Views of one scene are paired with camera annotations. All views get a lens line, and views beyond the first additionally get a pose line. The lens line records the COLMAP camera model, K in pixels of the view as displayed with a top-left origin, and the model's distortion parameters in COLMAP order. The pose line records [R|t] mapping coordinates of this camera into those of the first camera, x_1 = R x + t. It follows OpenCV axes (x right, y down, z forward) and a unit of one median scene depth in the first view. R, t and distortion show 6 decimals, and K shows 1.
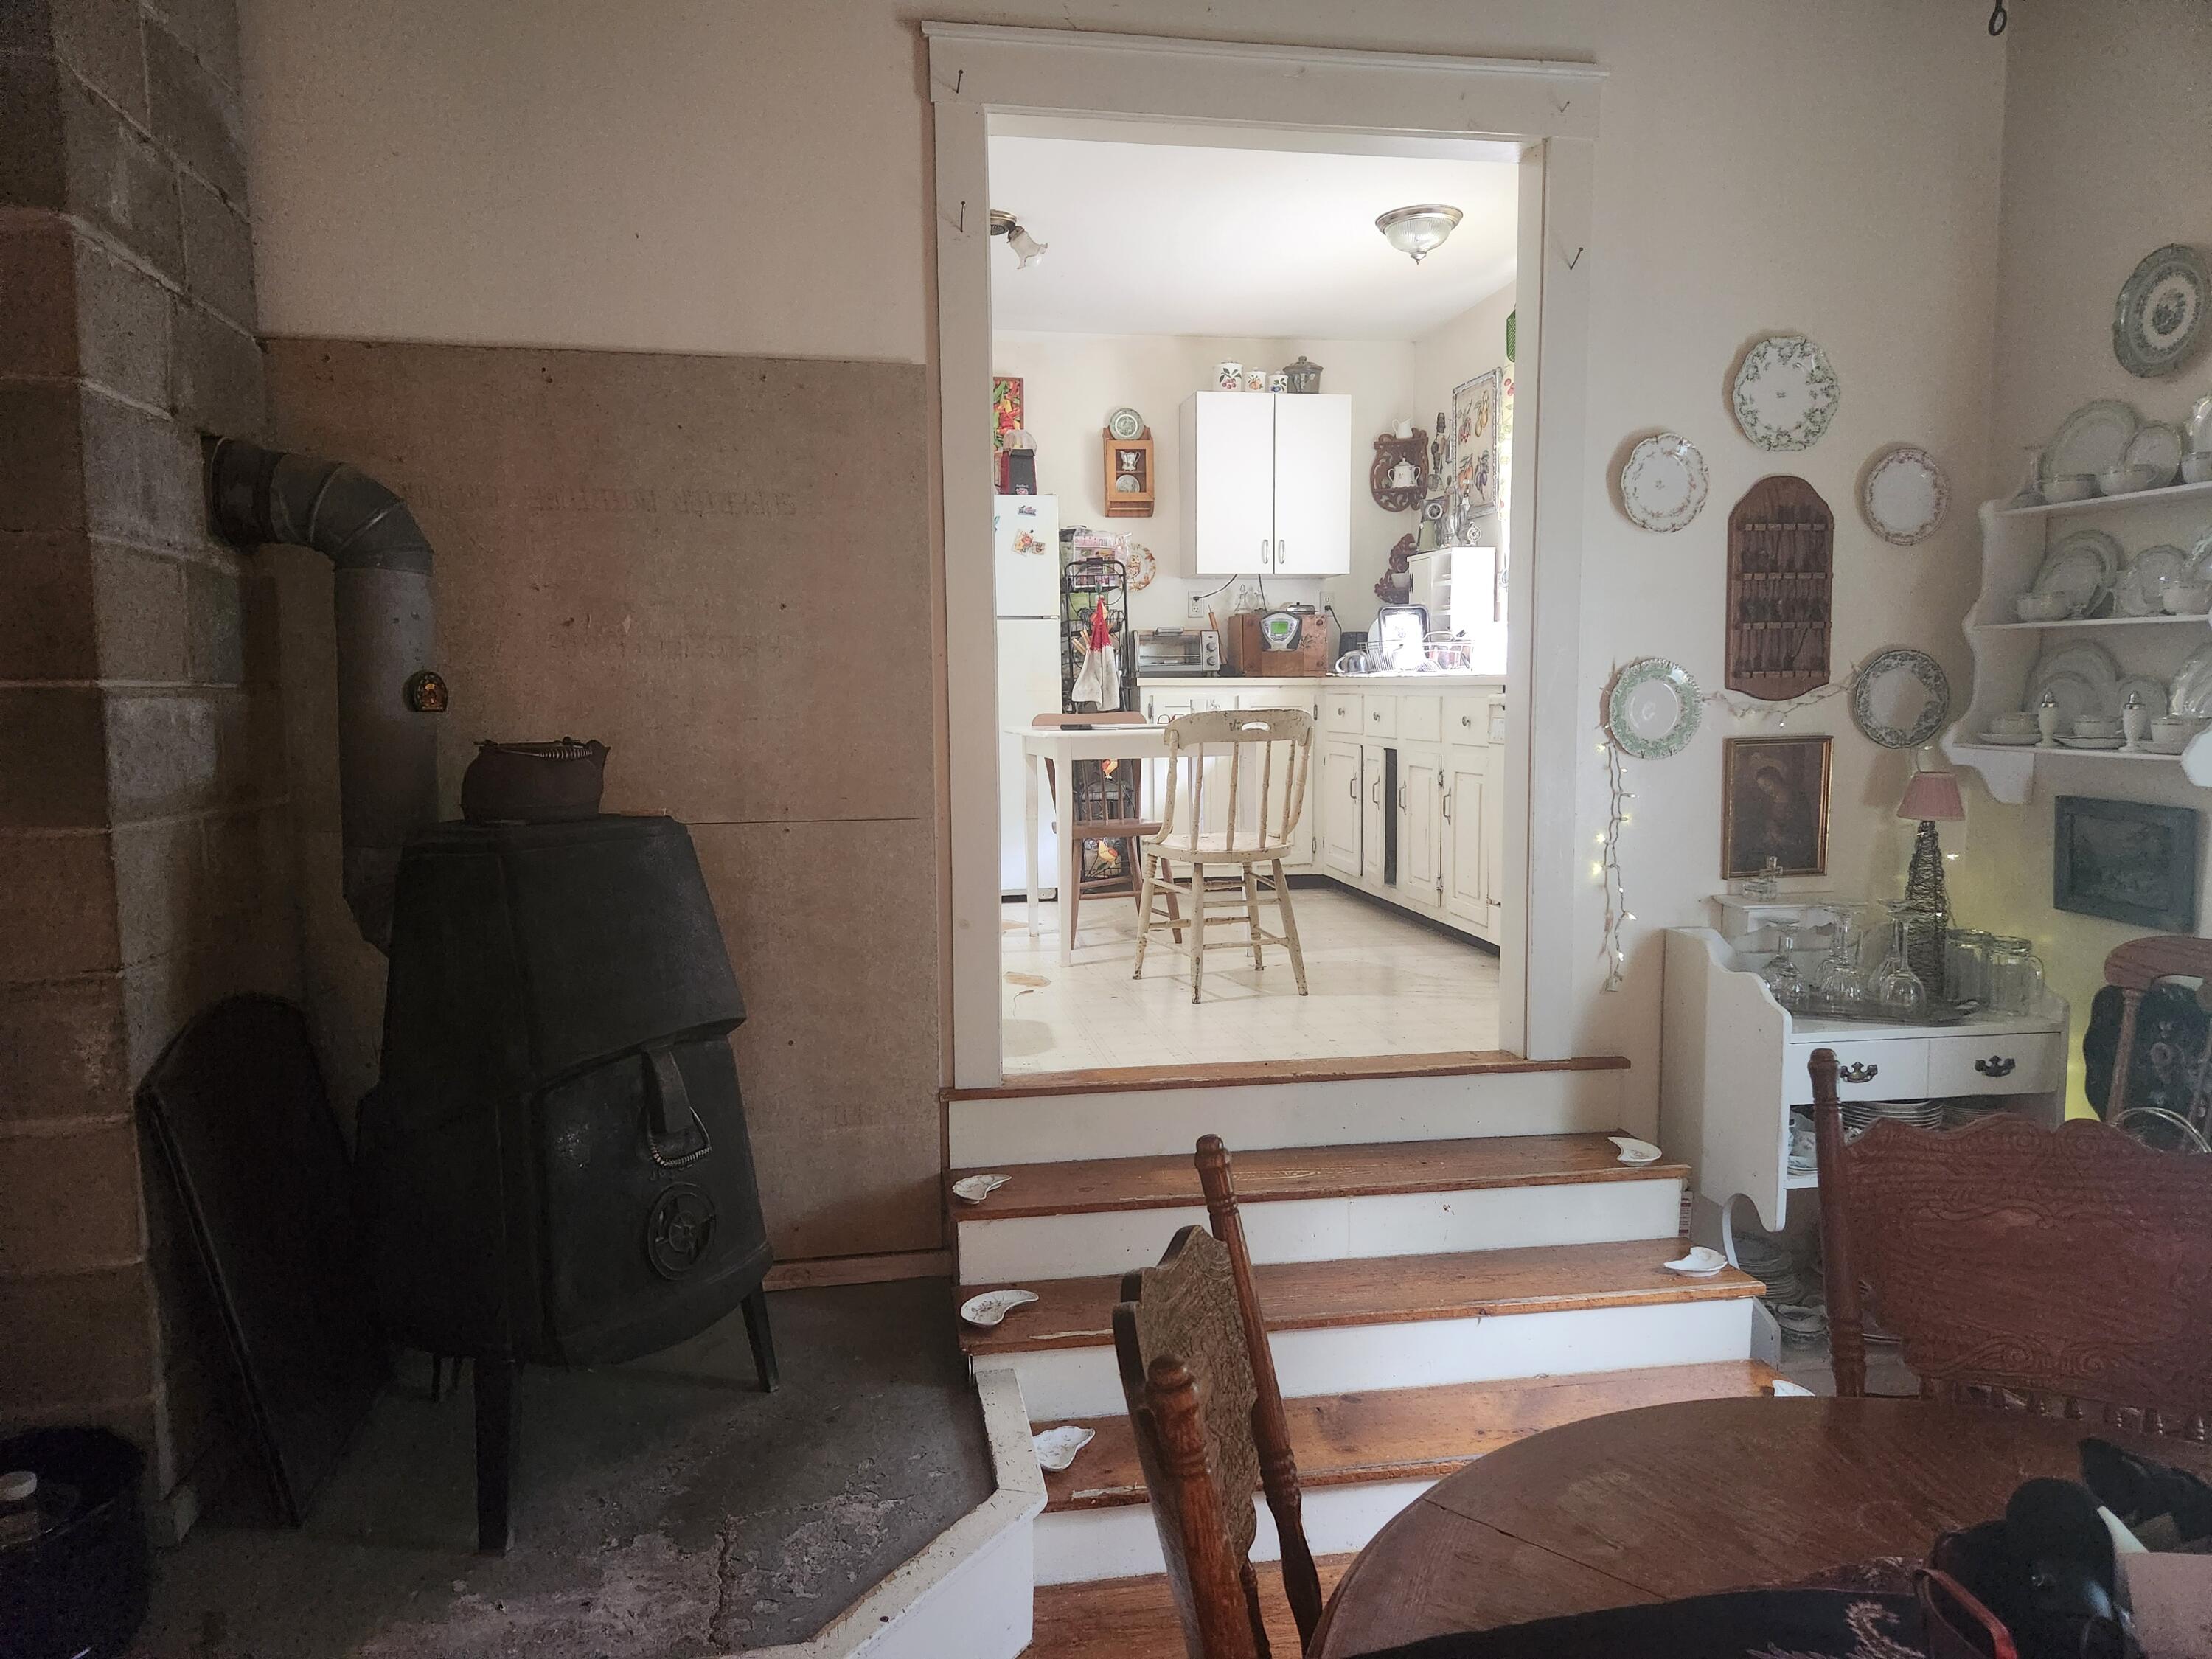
lens RADIAL K [[1481.4, 0, 1107.3], [0, 1481.4, 839.6], [0, 0, 1]] dist [0.070813, -0.065071]
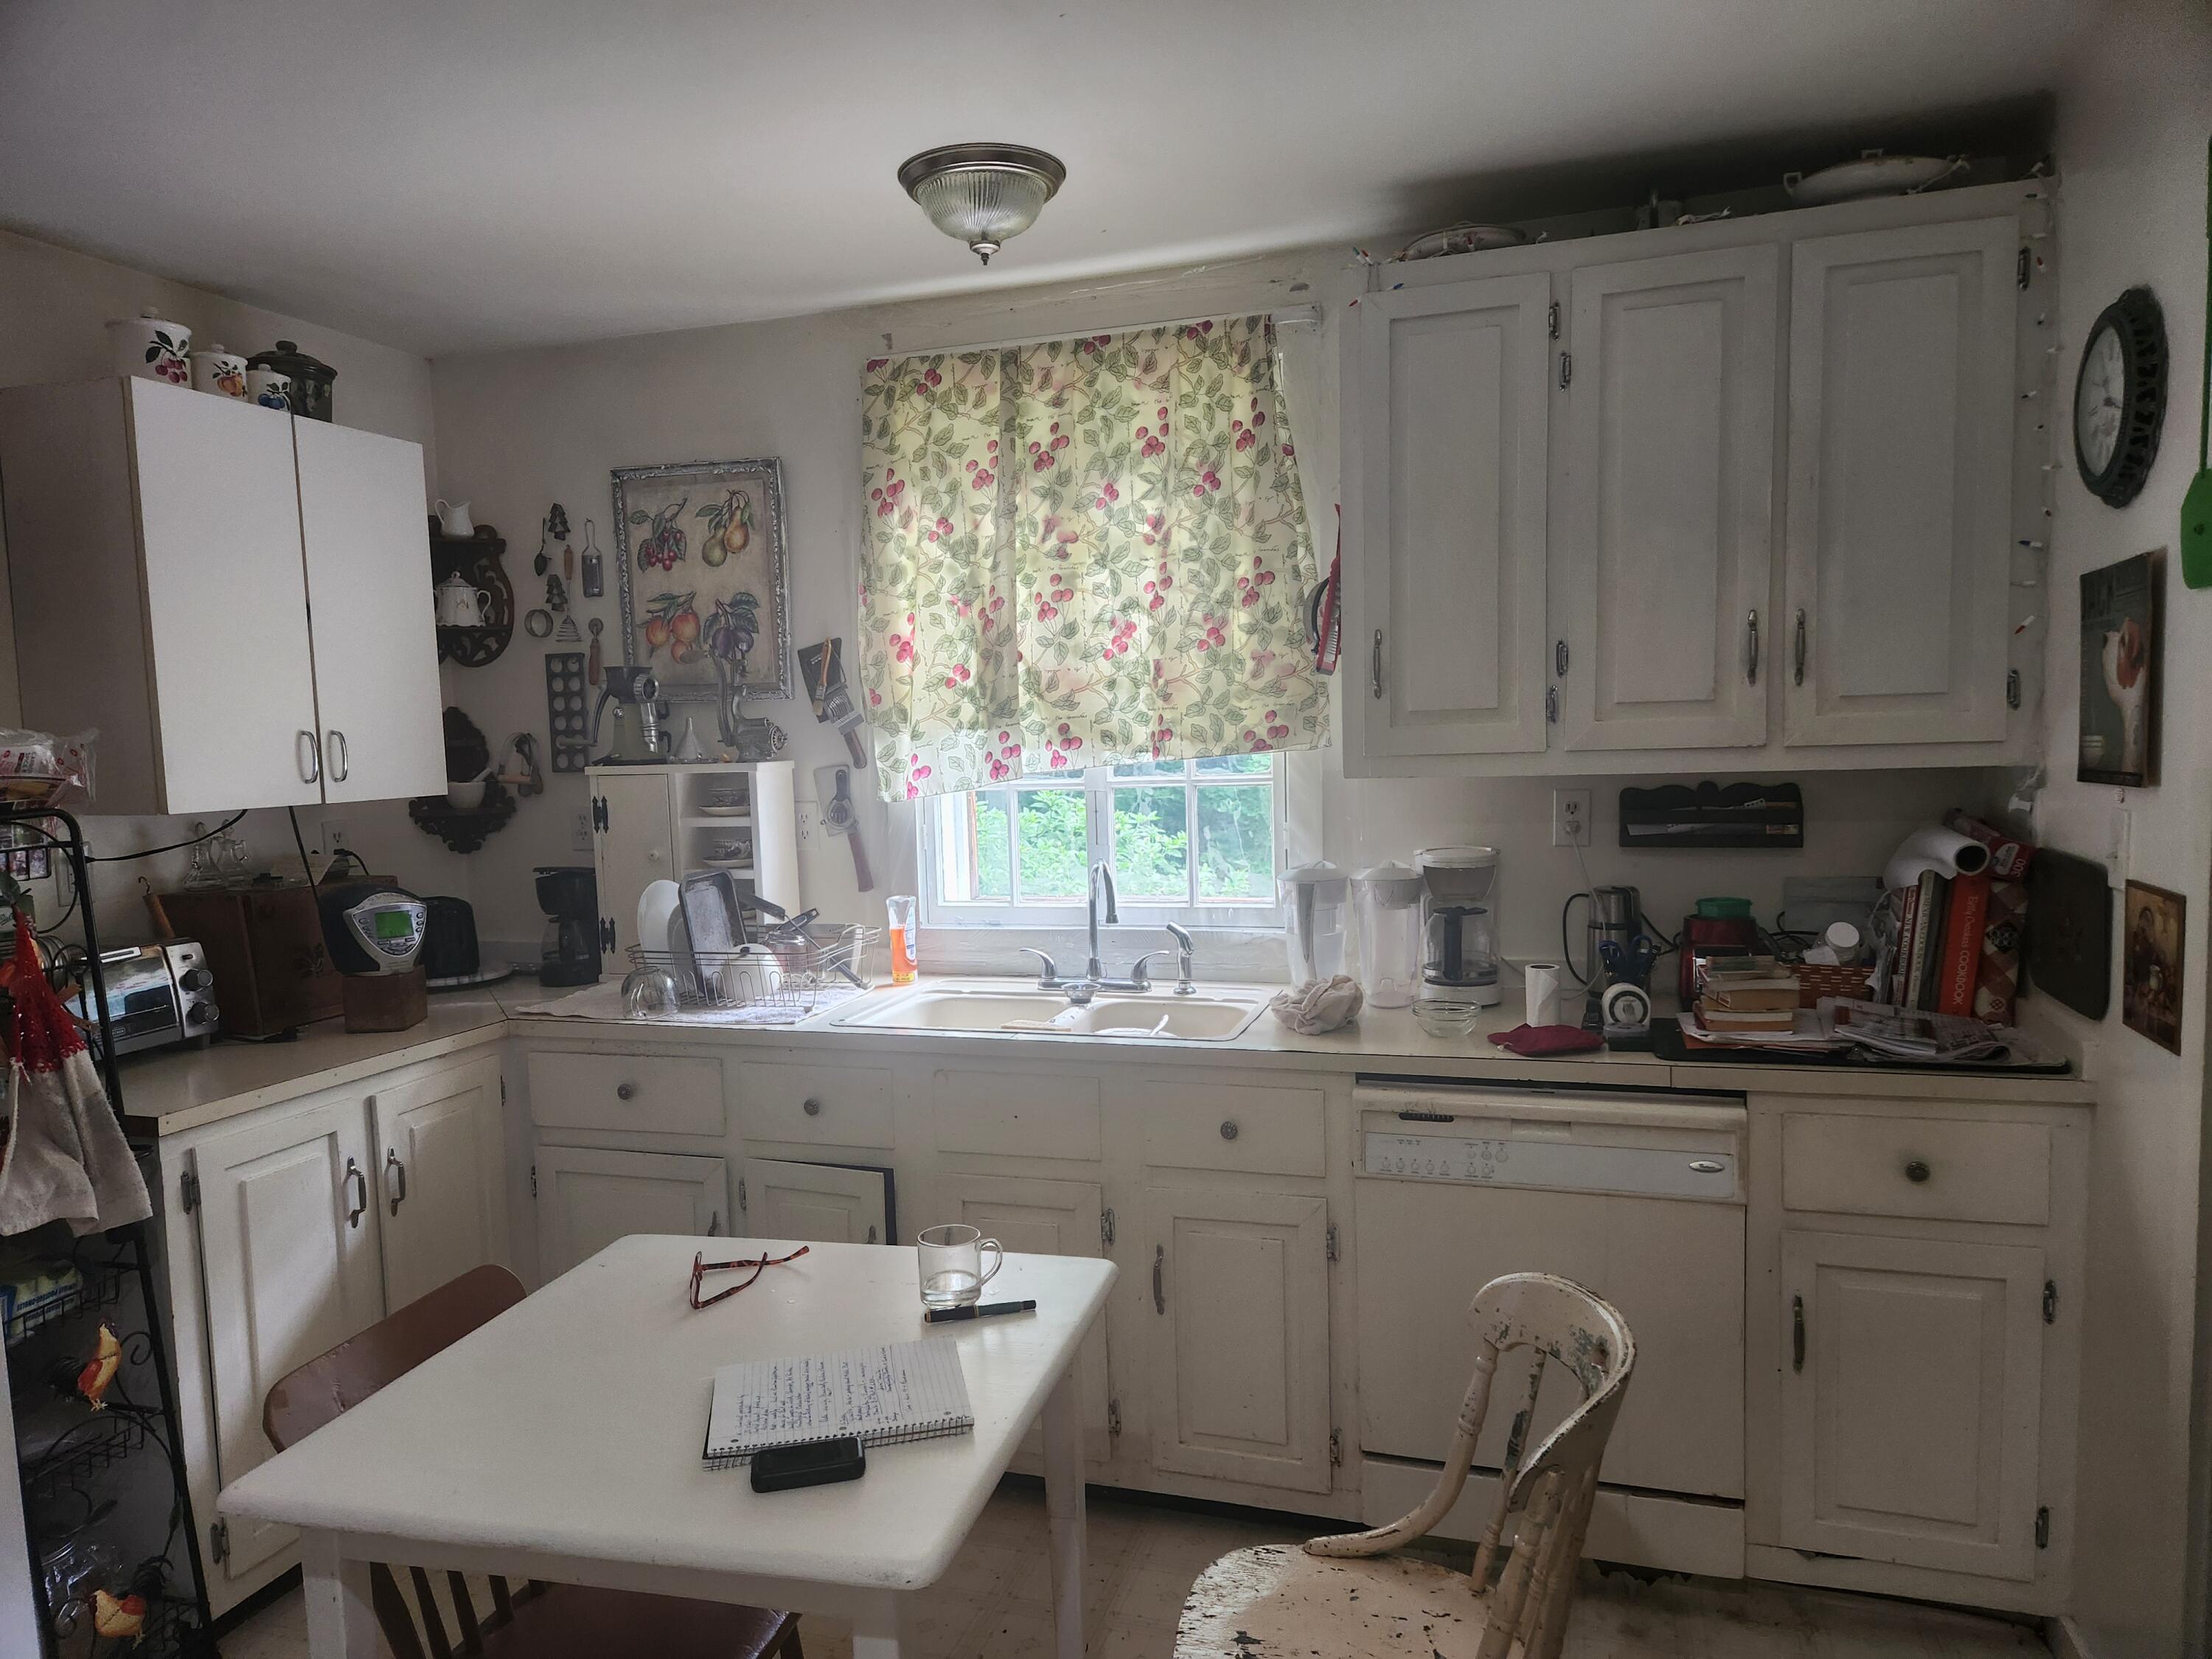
lens RADIAL K [[1517.1, 0, 1106.0], [0, 1517.1, 829.5], [0, 0, 1]] dist [0.075718, -0.085842]
pose [[0.433920, -0.064212, 0.898660, -0.208974], [0.111144, 0.993653, 0.017333, -0.152441], [-0.894069, 0.092360, 0.438303, 0.578558]]
